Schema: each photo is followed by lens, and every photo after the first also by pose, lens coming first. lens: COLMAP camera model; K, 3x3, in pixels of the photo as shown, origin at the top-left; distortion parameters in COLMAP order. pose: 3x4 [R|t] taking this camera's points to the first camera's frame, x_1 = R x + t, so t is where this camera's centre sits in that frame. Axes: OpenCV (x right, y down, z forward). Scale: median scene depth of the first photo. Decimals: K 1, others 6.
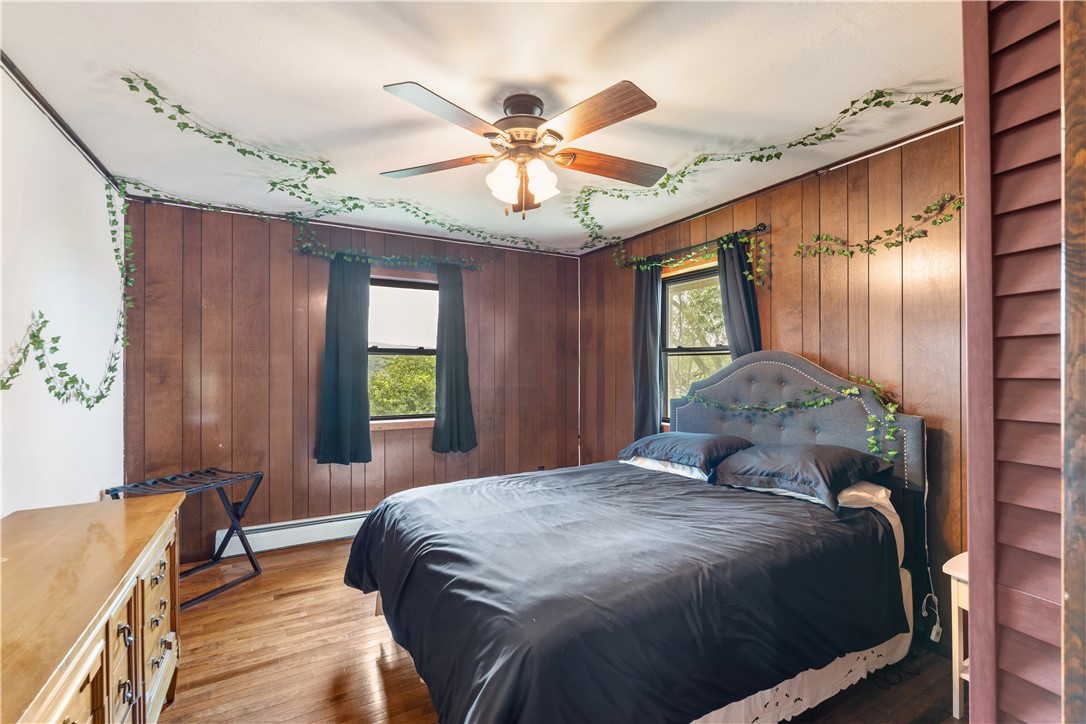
lens RADIAL K [[478.2, 0, 545.3], [0, 478.2, 364.1], [0, 0, 1]] dist [-0.000229, -0.000097]
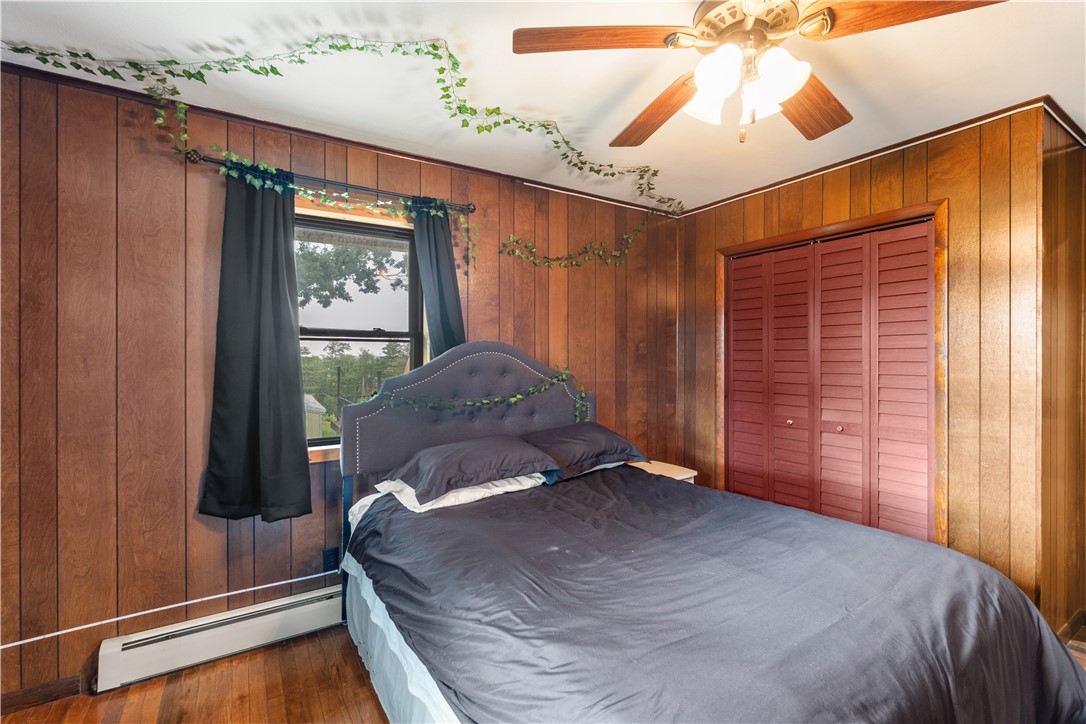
lens RADIAL K [[483.7, 0, 545.1], [0, 483.7, 356.4], [0, 0, 1]] dist [-0.003243, -0.000013]
pose [[-0.049323, -0.002218, 0.998780, -0.494803], [-0.005184, 0.999985, 0.001964, 0.000547], [-0.998769, -0.005081, -0.049334, 0.901478]]
